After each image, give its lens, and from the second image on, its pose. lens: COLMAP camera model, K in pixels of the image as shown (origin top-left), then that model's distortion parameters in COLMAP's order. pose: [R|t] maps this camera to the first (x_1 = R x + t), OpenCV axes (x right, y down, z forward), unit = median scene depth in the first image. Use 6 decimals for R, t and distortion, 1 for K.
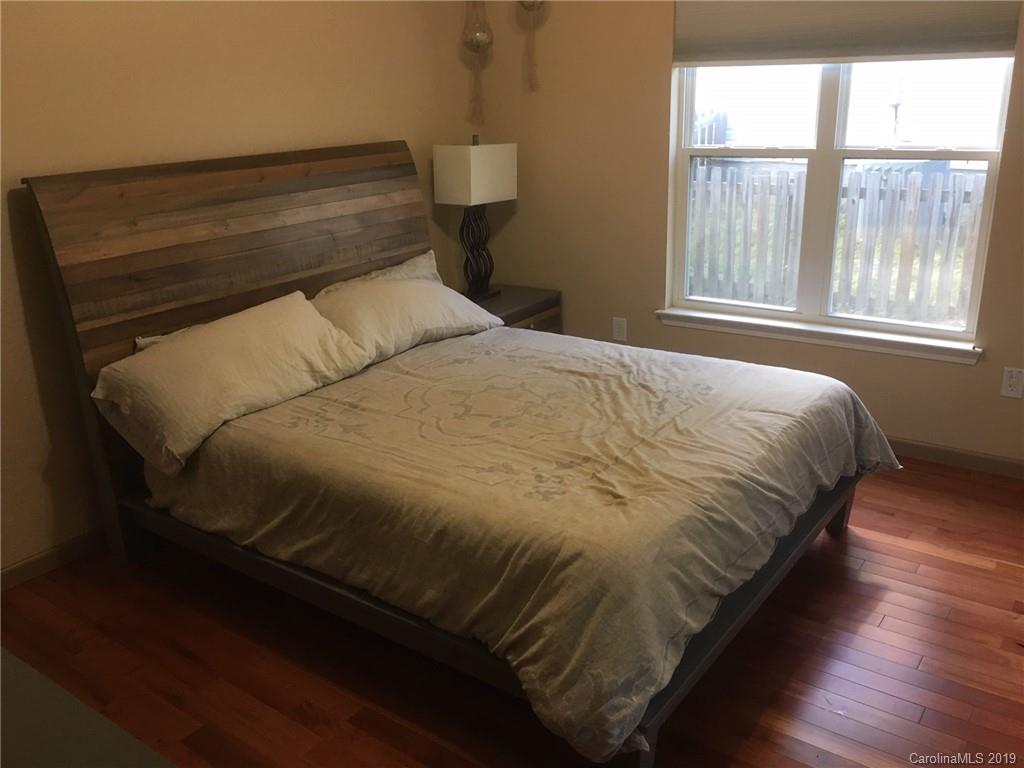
lens RADIAL K [[872.0, 0, 512.0], [0, 872.0, 384.0], [0, 0, 1]] dist [0.071029, -0.106847]
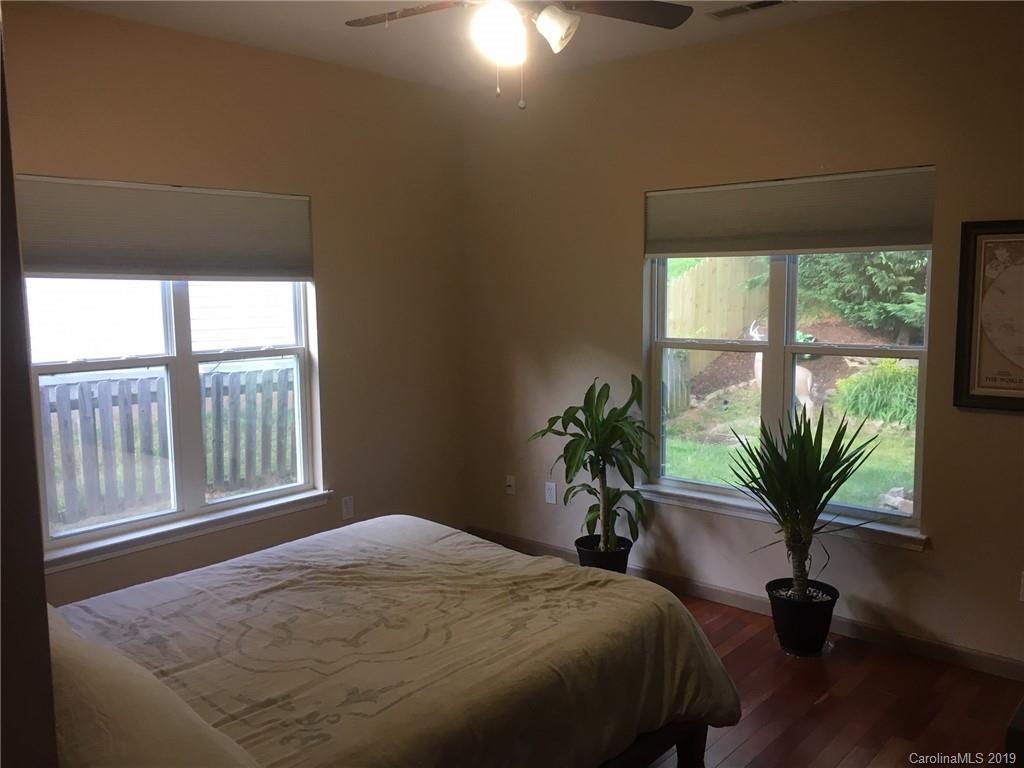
lens RADIAL K [[872.0, 0, 512.0], [0, 872.0, 384.0], [0, 0, 1]] dist [0.071029, -0.106847]
pose [[0.076575, -0.078660, 0.993956, -0.839320], [0.333469, 0.941496, 0.048818, -0.184402], [-0.939646, 0.327715, 0.098326, 0.639937]]
